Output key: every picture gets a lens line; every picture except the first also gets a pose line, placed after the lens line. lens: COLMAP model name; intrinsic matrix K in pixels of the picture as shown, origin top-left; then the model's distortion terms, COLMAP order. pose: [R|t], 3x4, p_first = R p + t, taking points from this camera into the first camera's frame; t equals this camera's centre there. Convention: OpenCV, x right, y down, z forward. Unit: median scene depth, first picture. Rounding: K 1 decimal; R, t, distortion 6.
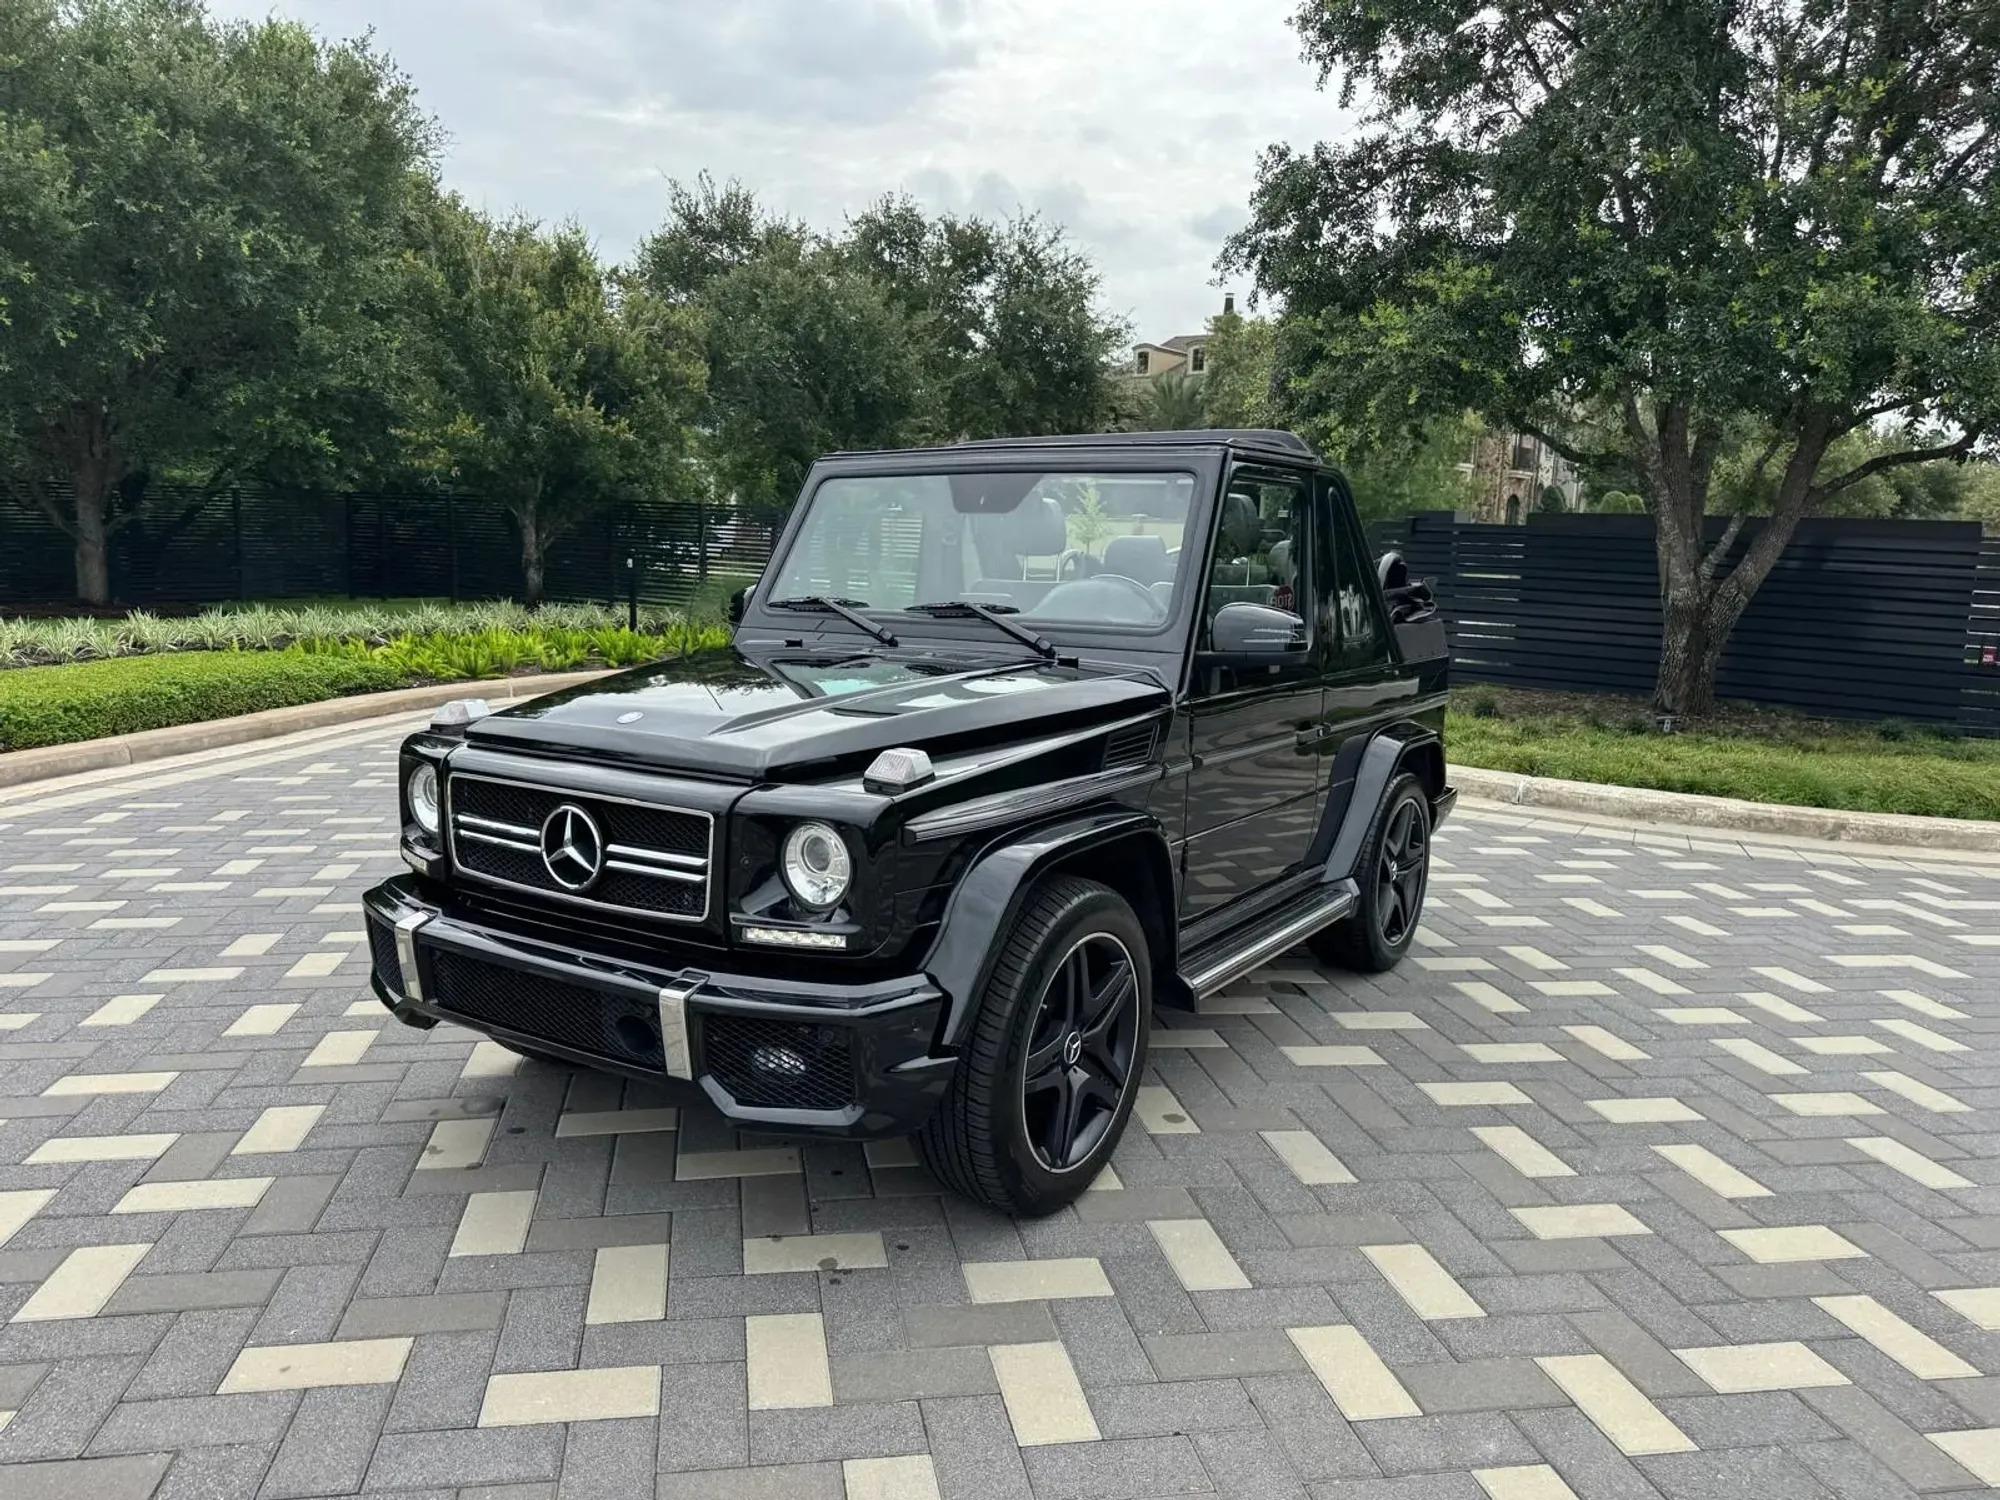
lens RADIAL K [[1400.2, 0, 991.2], [0, 1400.2, 756.1], [0, 0, 1]] dist [0.056115, -0.080228]
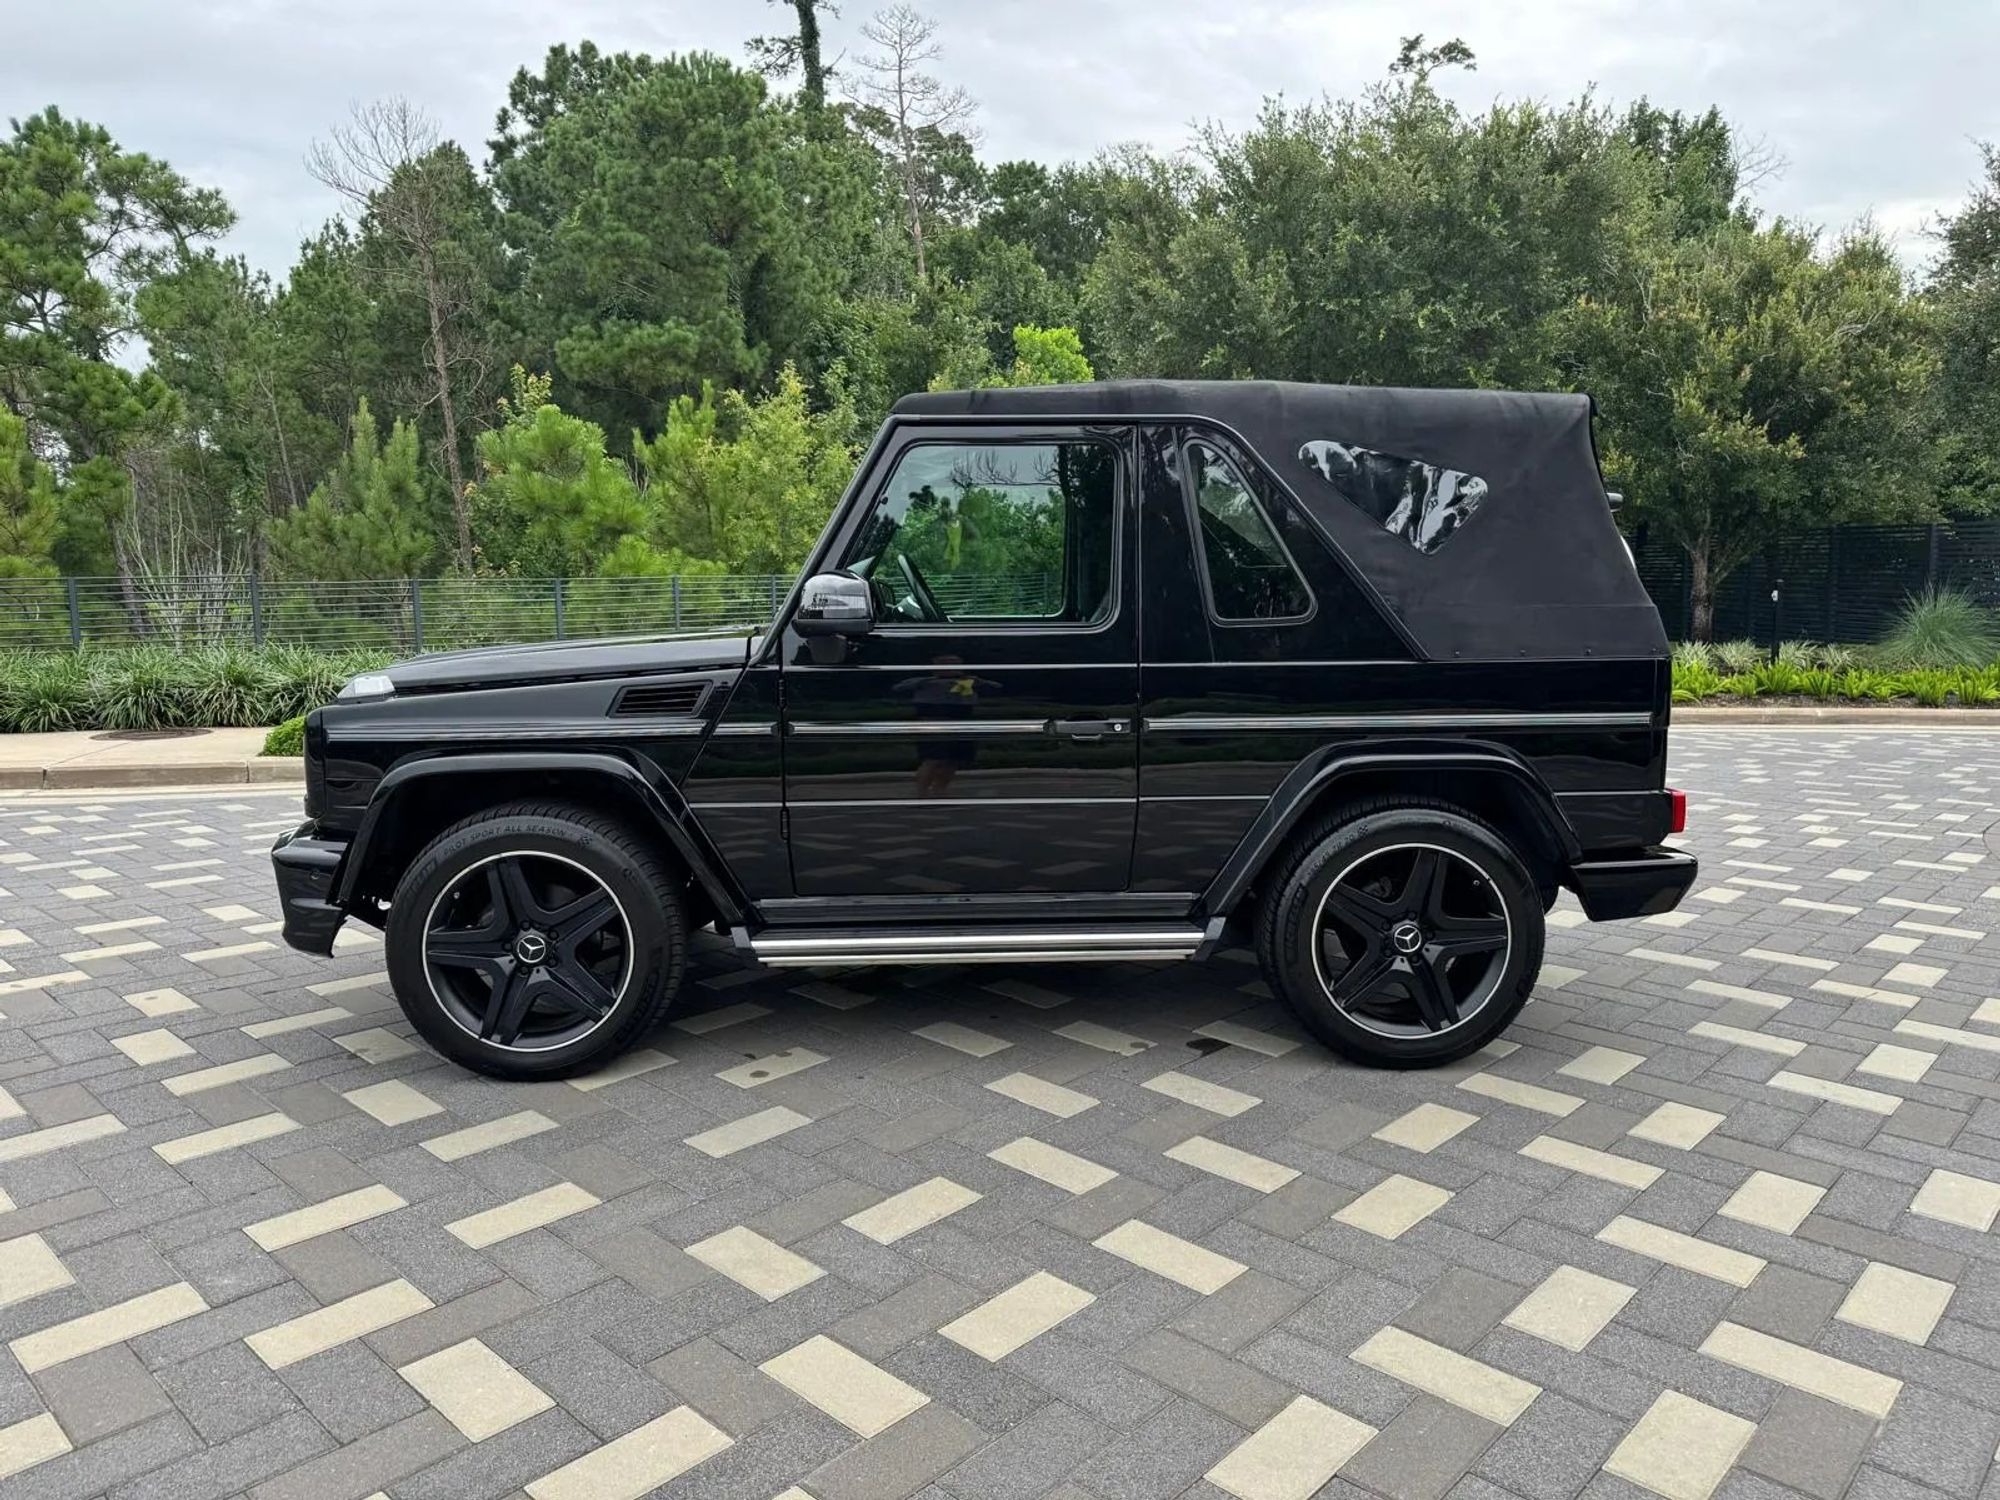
lens RADIAL K [[1394.5, 0, 992.3], [0, 1394.5, 747.4], [0, 0, 1]] dist [0.051734, -0.075420]
pose [[0.583057, 0.064228, -0.809888, 0.837199], [-0.098448, 0.995110, 0.008042, -0.003835], [0.806444, 0.075042, 0.586529, 0.419349]]
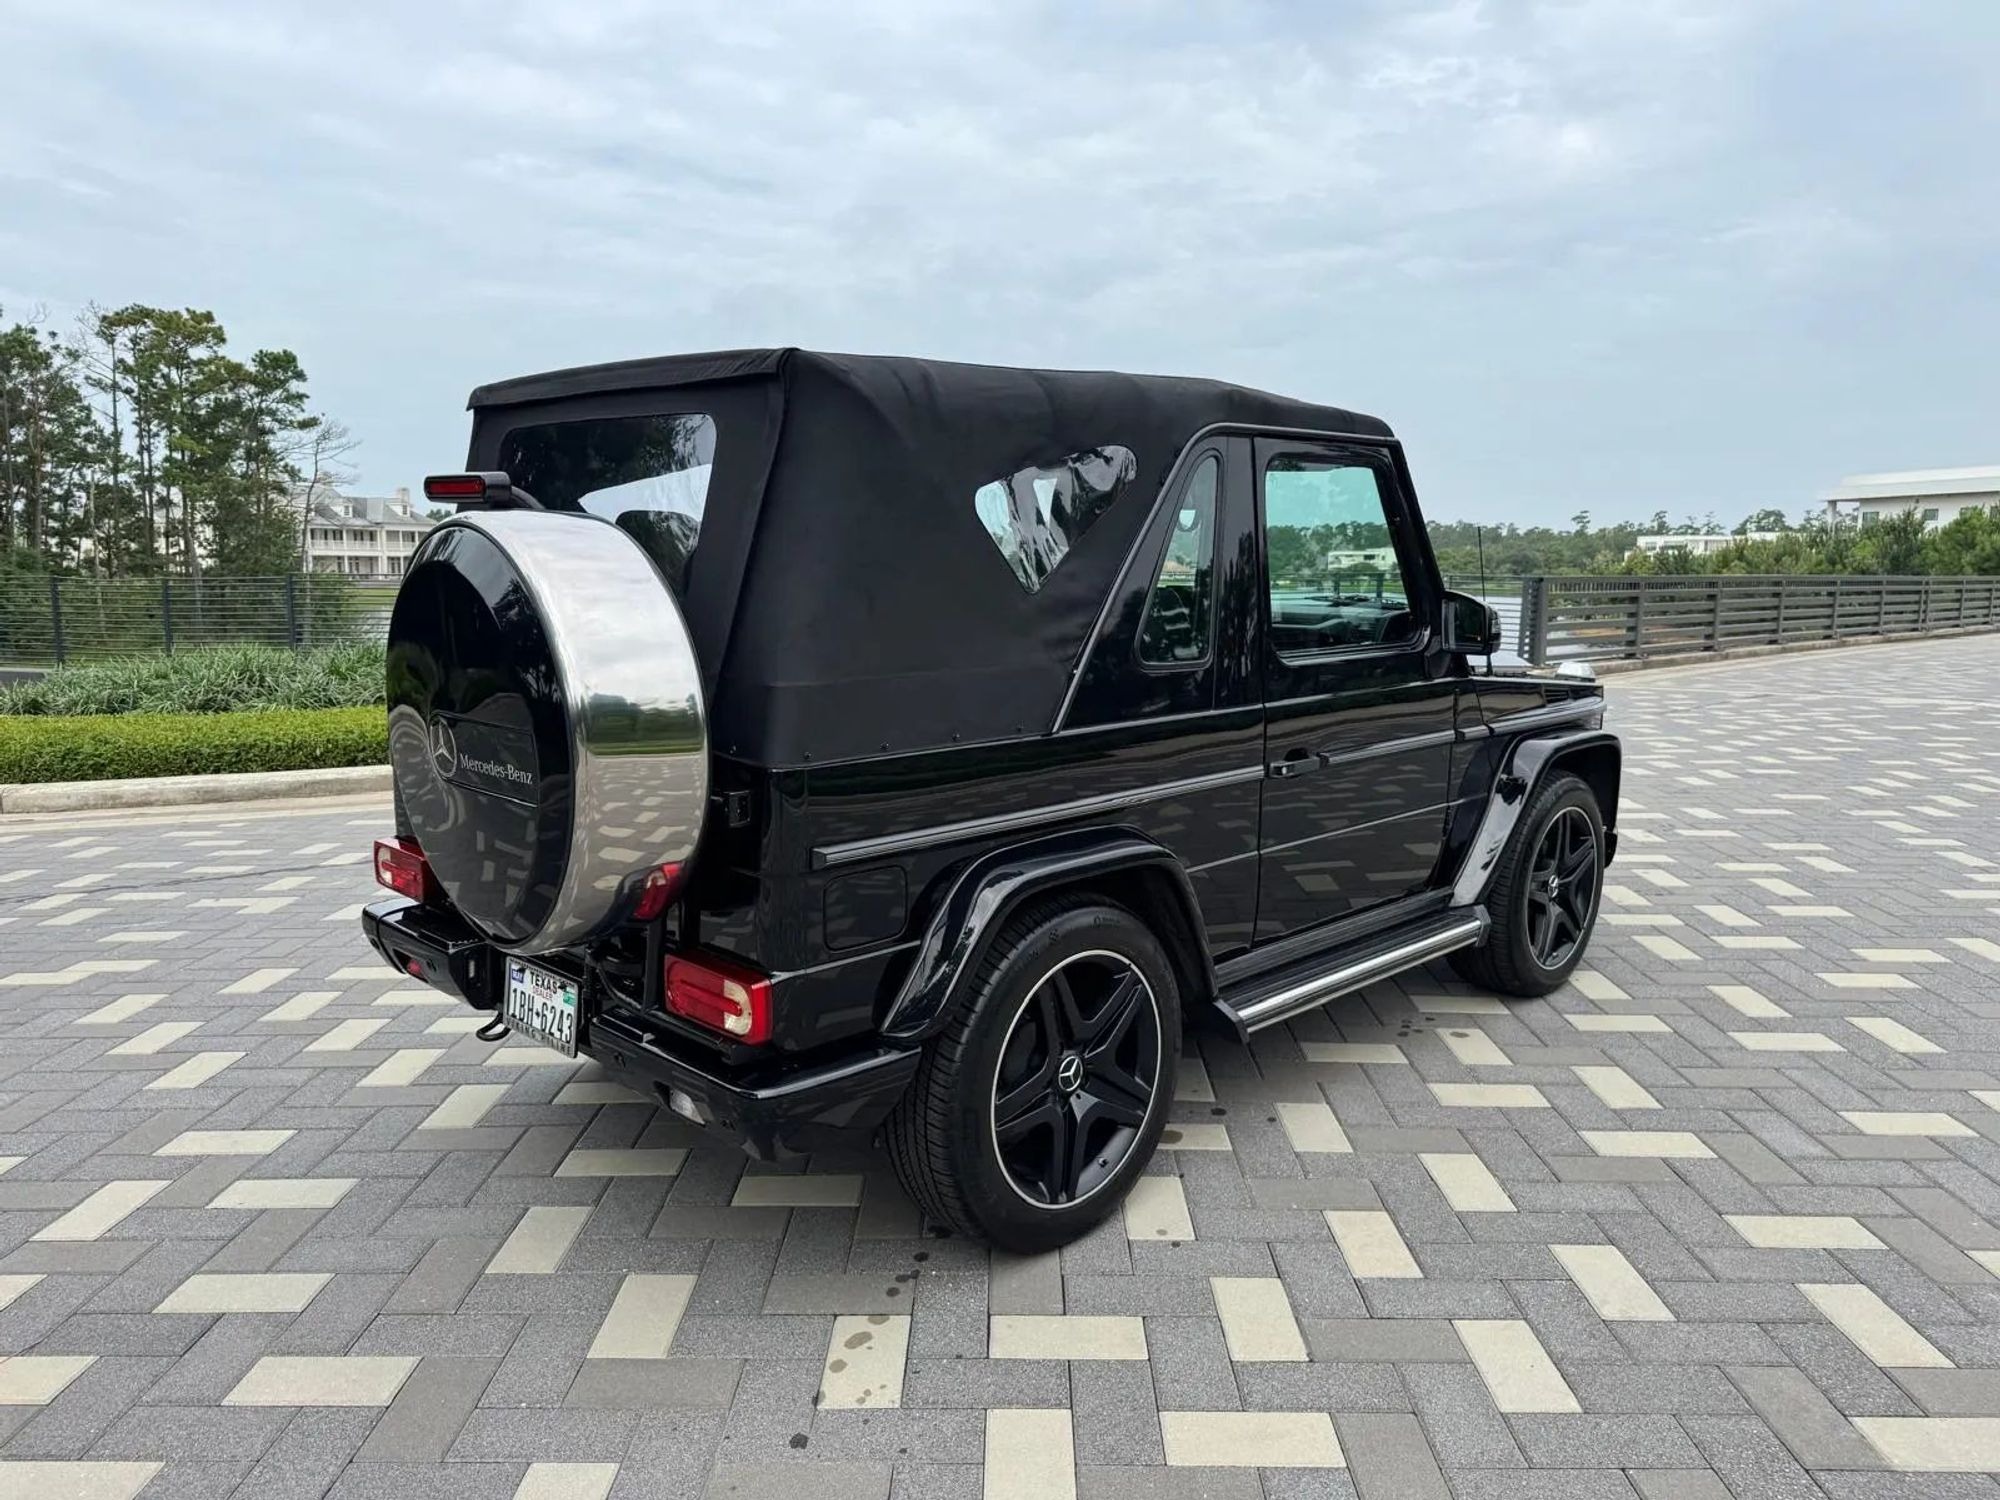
lens RADIAL K [[1409.3, 0, 1016.6], [0, 1409.3, 744.7], [0, 0, 1]] dist [0.020641, -0.032515]
pose [[-0.982956, -0.058533, 0.174273, -0.062781], [-0.006162, 0.957918, 0.286977, -0.278153], [-0.183737, 0.281012, -0.941952, 1.874293]]
